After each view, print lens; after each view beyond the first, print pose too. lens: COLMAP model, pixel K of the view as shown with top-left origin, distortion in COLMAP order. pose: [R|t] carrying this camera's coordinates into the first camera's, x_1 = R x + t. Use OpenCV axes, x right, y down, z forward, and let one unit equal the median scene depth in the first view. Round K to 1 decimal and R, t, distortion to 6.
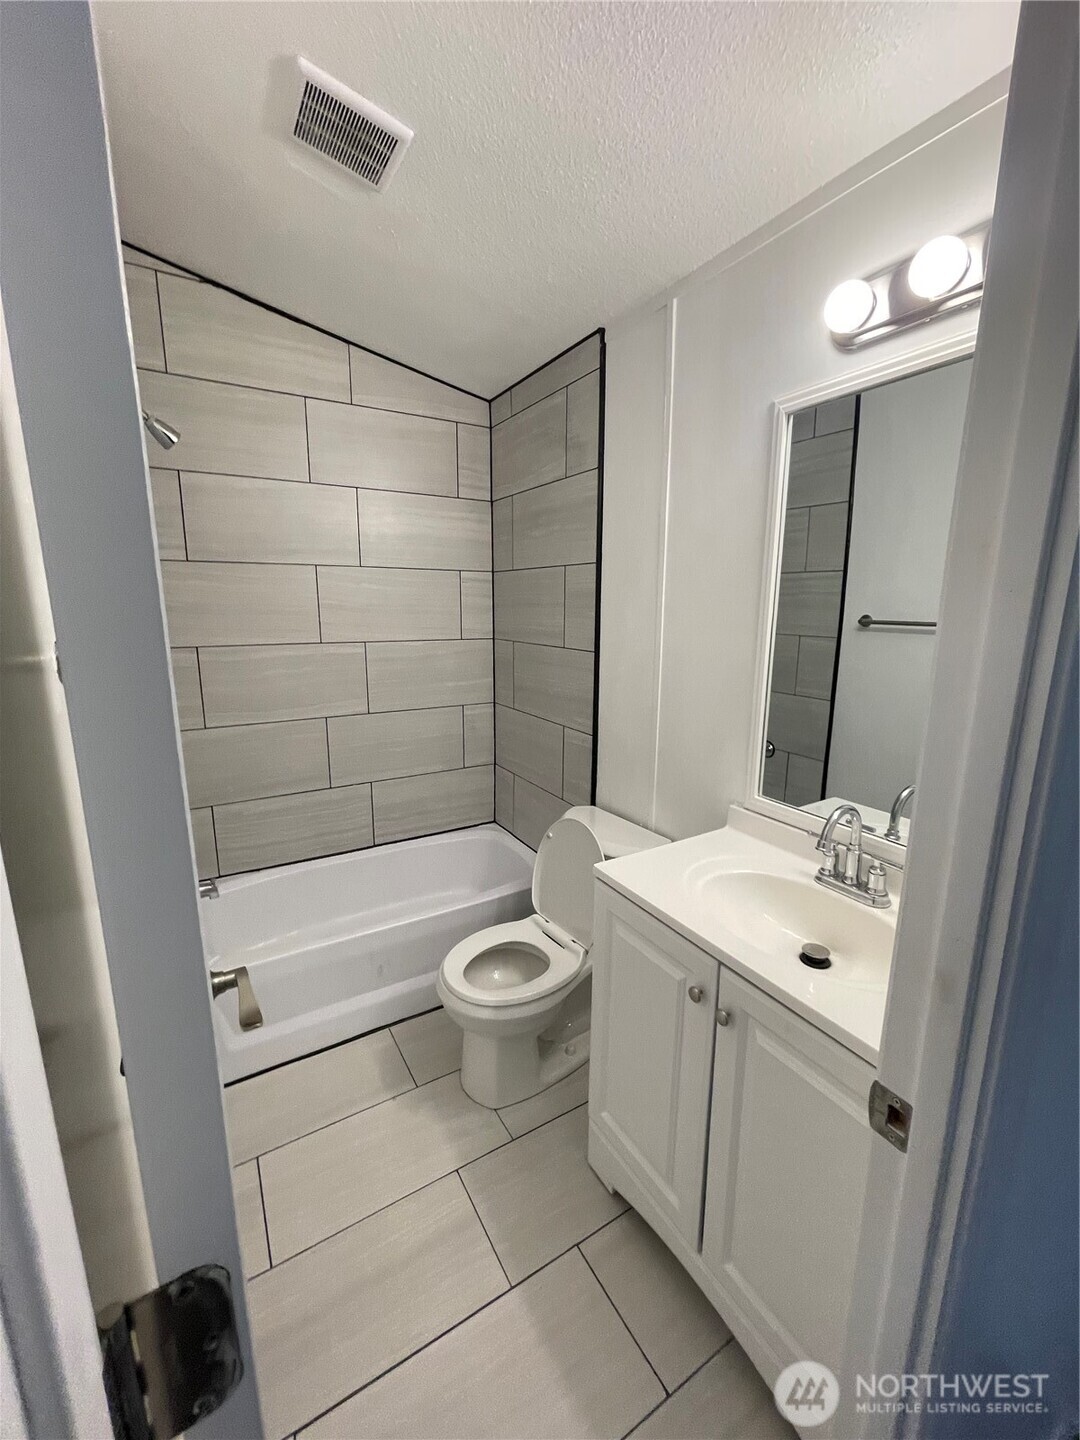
lens RADIAL K [[579.6, 0, 541.4], [0, 579.6, 723.3], [0, 0, 1]] dist [-0.006382, 0.001278]
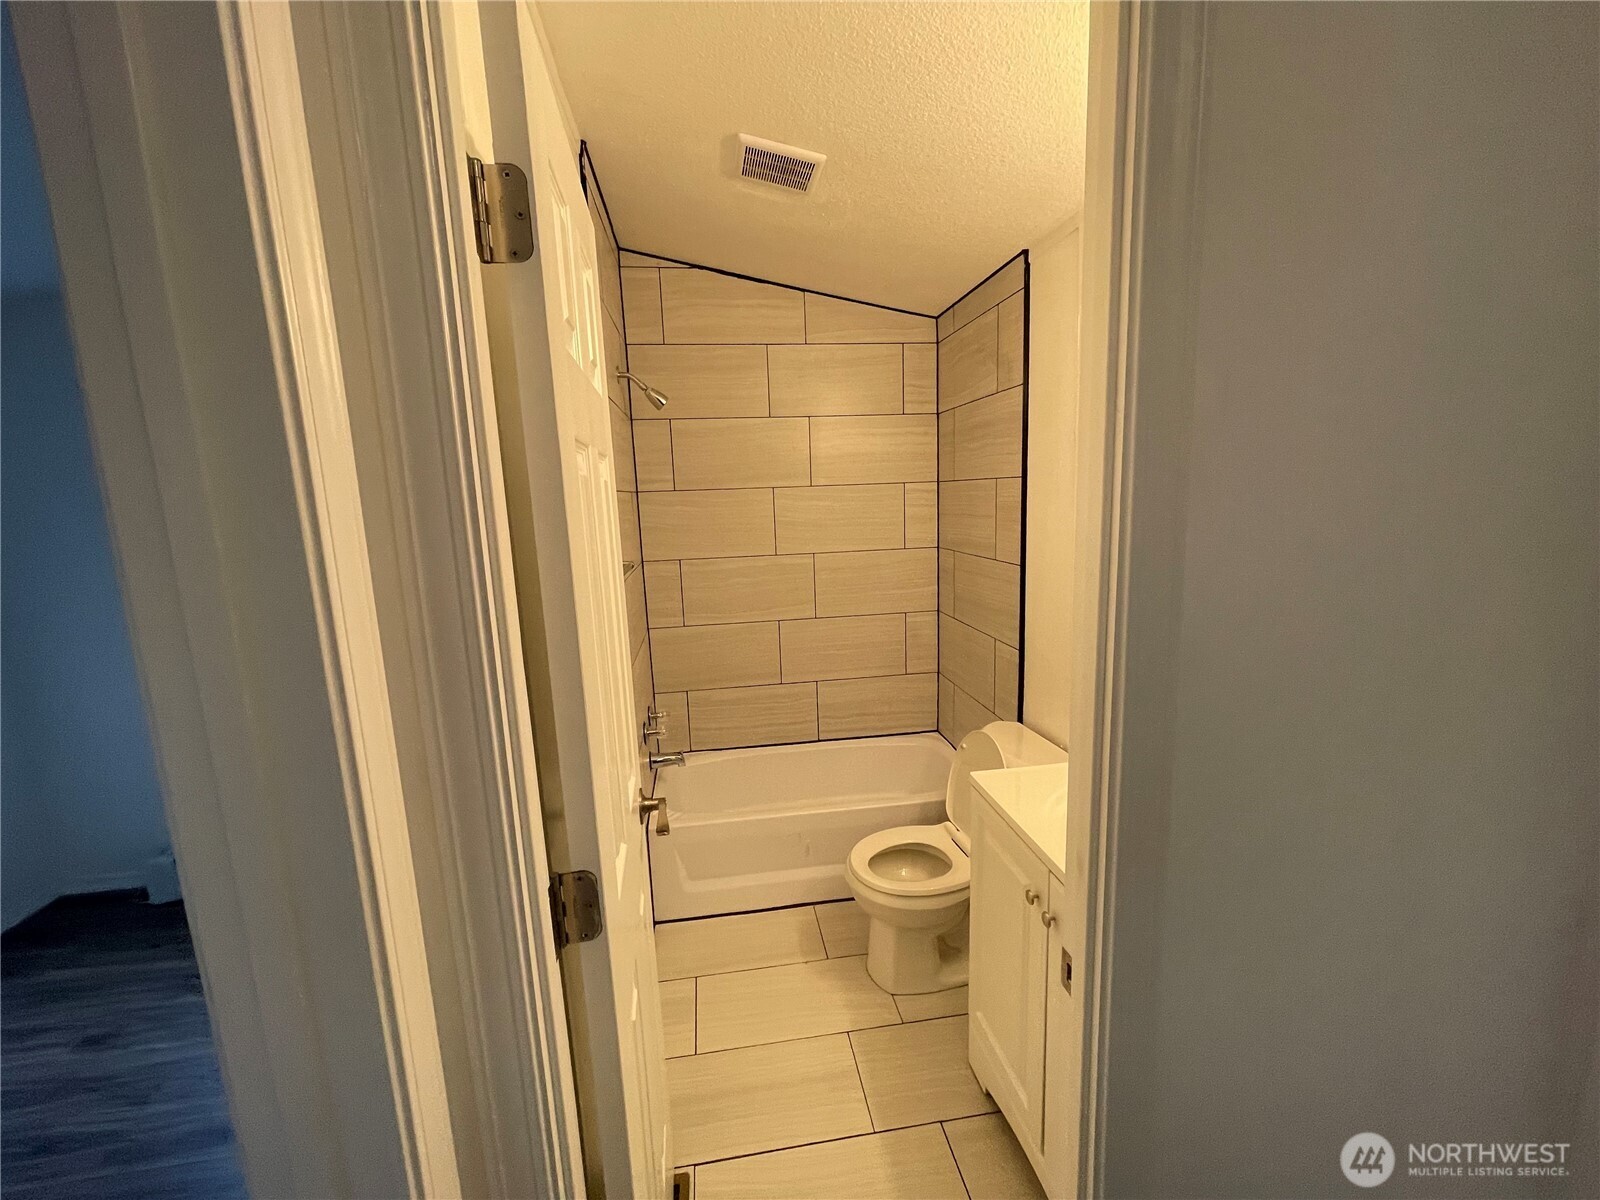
lens RADIAL K [[644.0, 0, 794.6], [0, 644.0, 608.6], [0, 0, 1]] dist [-0.006382, 0.001278]
pose [[0.920312, 0.029170, -0.390096, 0.164869], [-0.037283, 0.999217, -0.013239, -0.020640], [0.389405, 0.026728, 0.920679, -0.156695]]
